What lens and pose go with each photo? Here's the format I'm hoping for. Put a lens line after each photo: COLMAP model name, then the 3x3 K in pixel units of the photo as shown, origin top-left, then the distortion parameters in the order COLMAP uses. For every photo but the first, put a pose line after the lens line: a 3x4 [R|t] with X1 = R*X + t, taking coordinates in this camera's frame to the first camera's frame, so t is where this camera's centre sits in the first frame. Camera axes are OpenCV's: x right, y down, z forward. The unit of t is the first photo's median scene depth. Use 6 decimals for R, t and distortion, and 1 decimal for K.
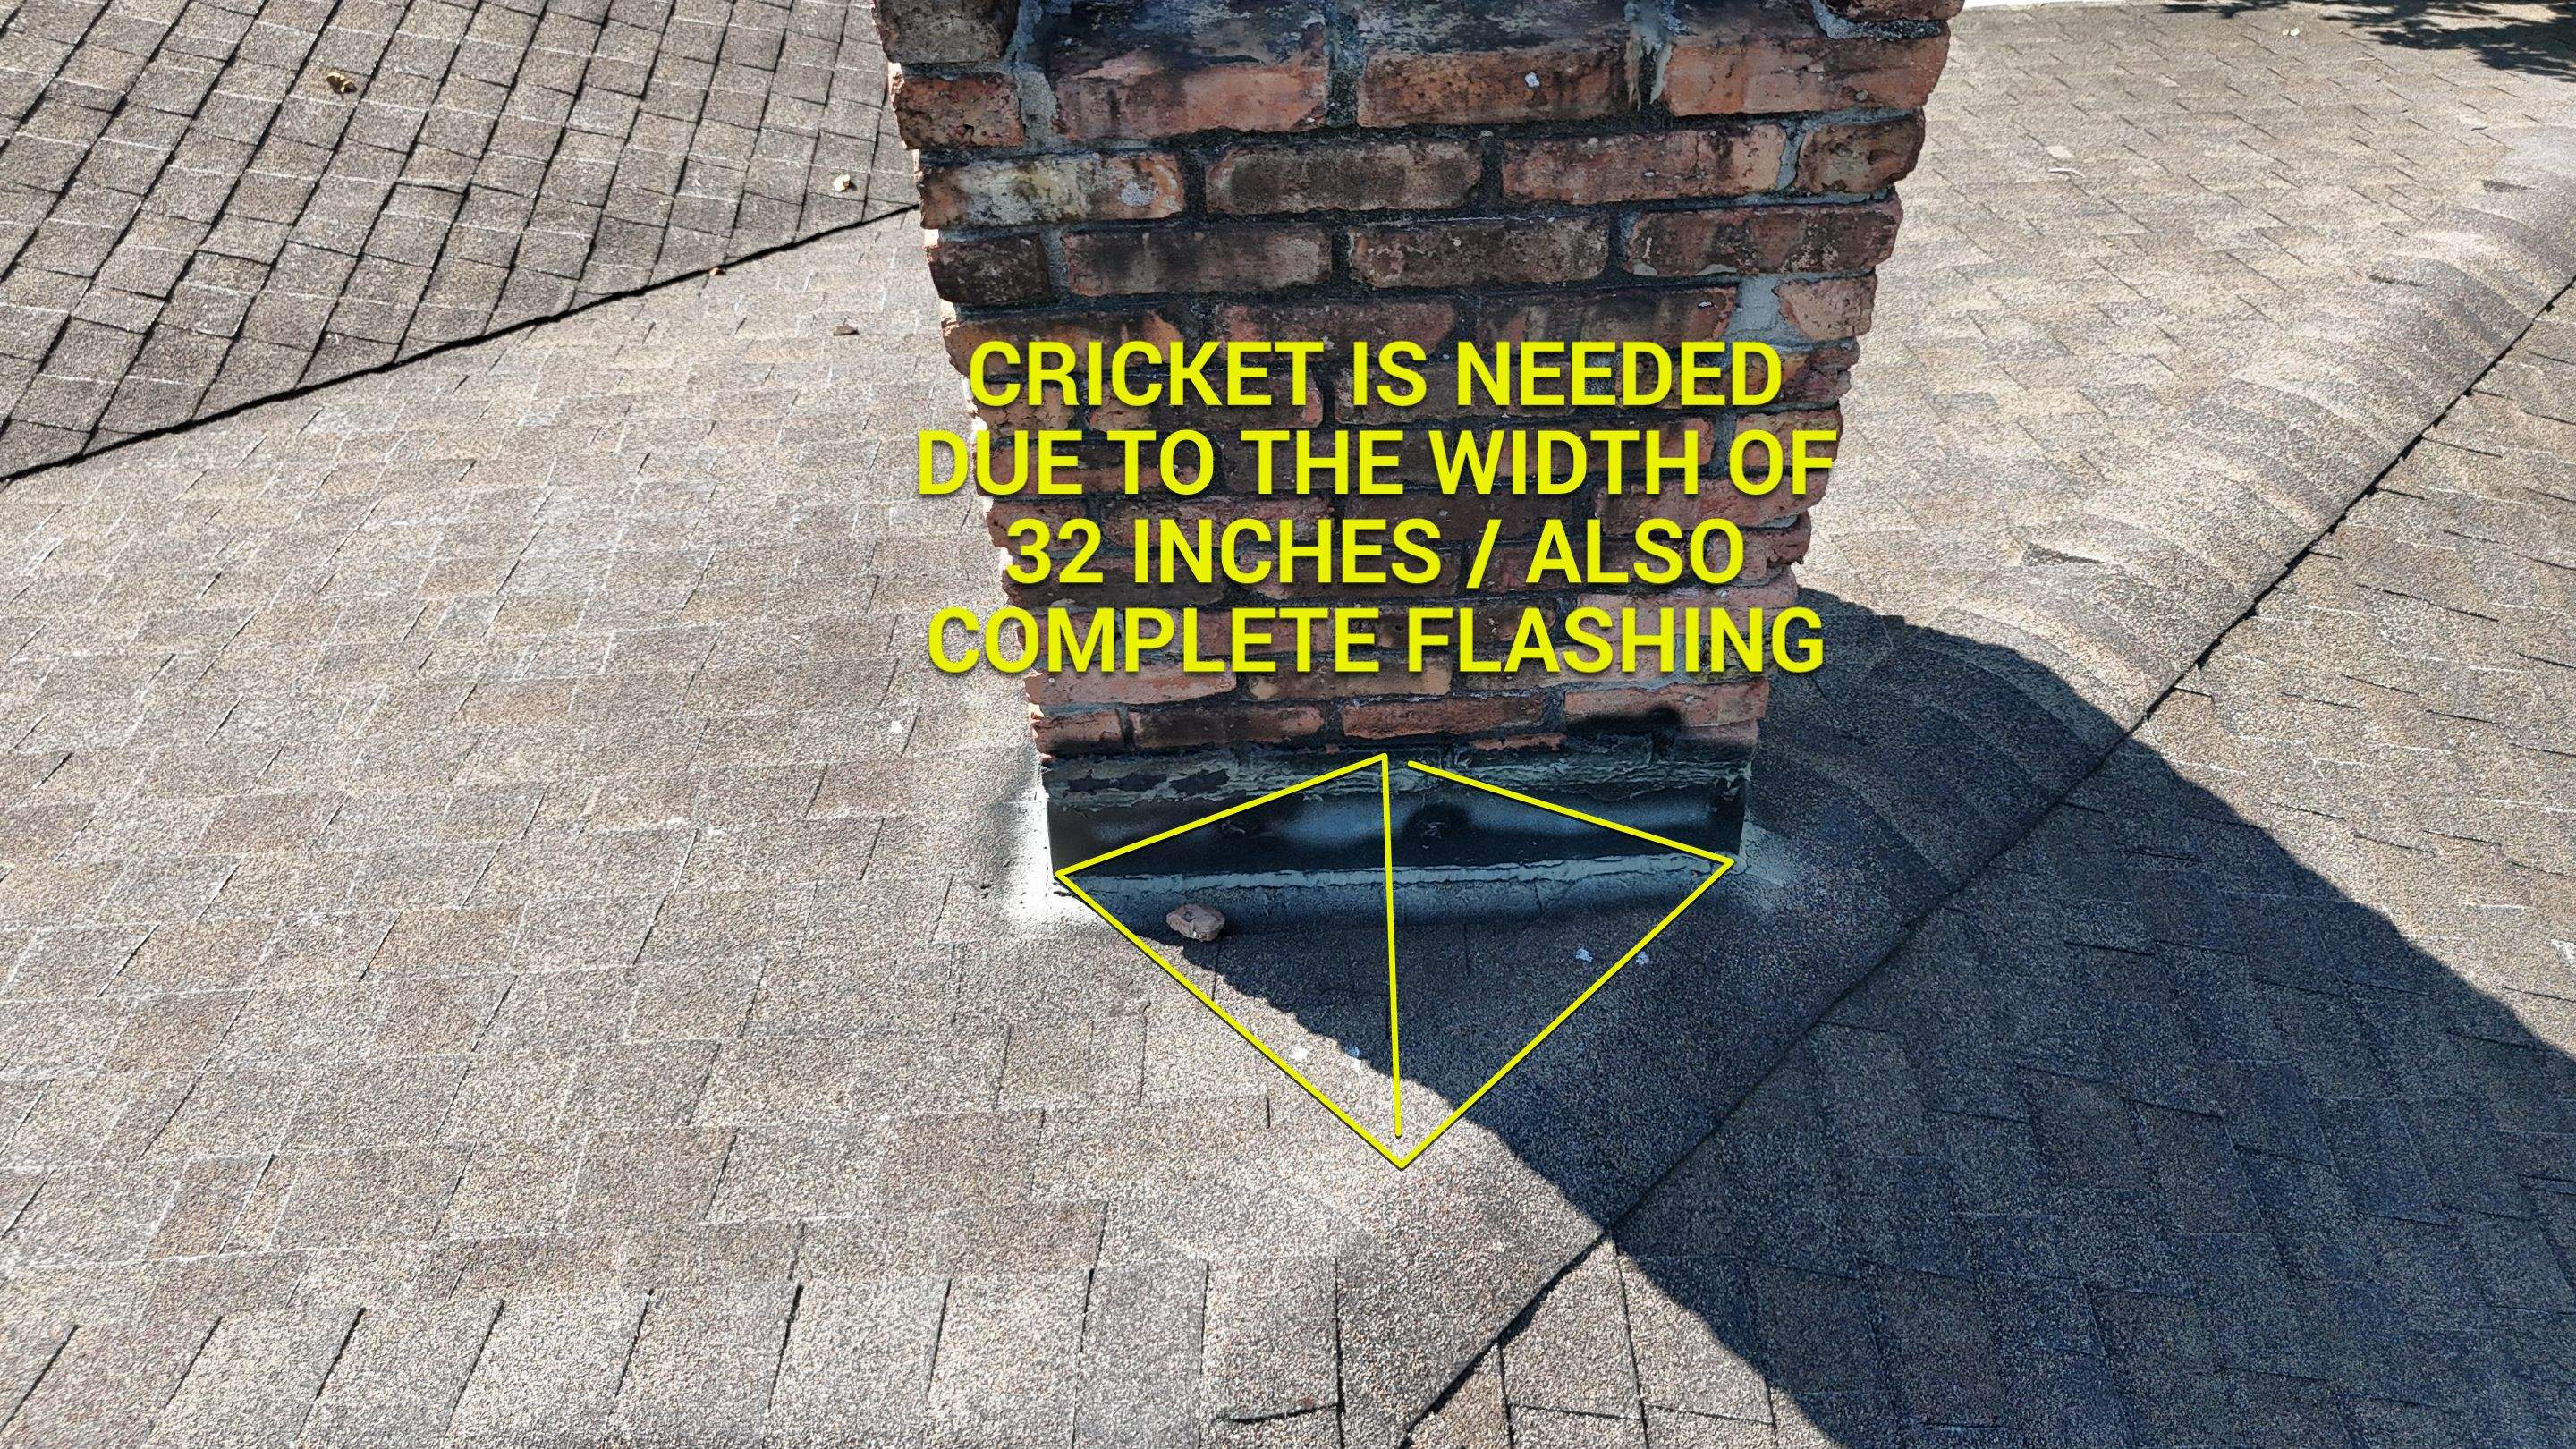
lens RADIAL K [[1853.3, 0, 1301.0], [0, 1853.3, 720.4], [0, 0, 1]] dist [0.018638, 0.002158]
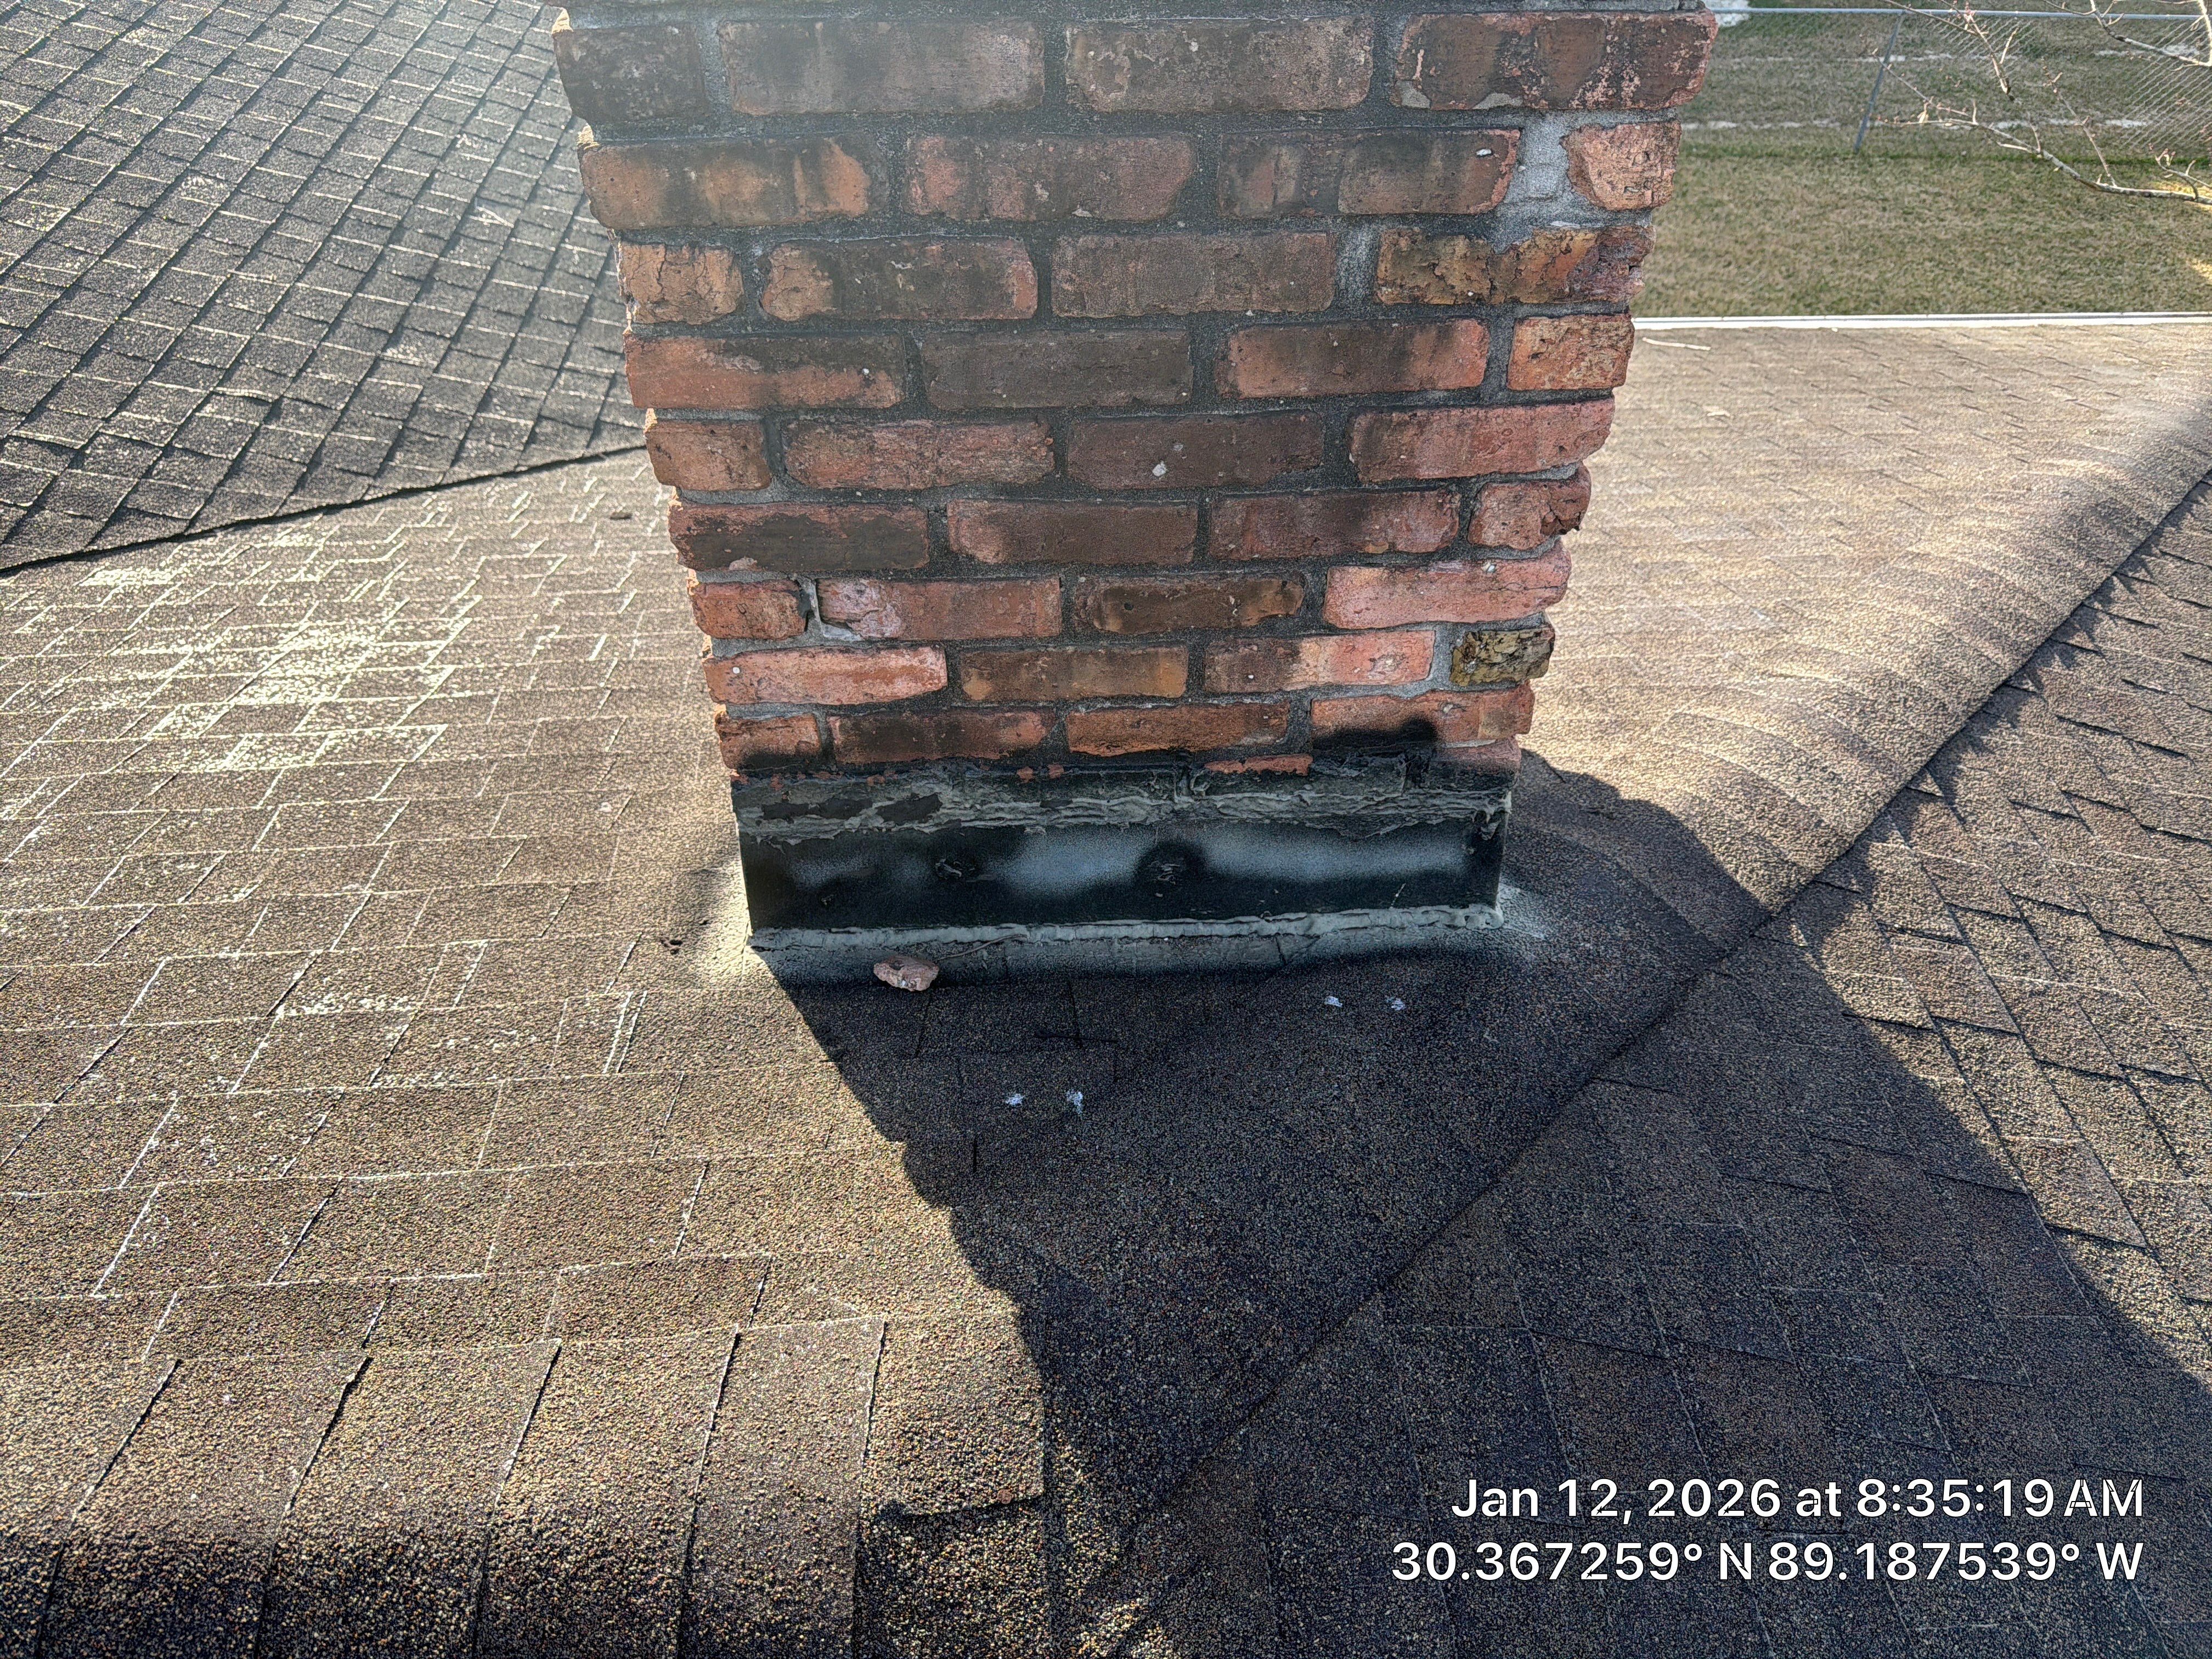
lens RADIAL K [[1542.1, 0, 1101.6], [0, 1542.1, 818.2], [0, 0, 1]] dist [0.028537, -0.037938]
pose [[0.999579, 0.005724, 0.028431, 0.018058], [-0.002586, 0.994016, -0.109205, 0.121719], [-0.028886, 0.109085, 0.993613, 0.253597]]
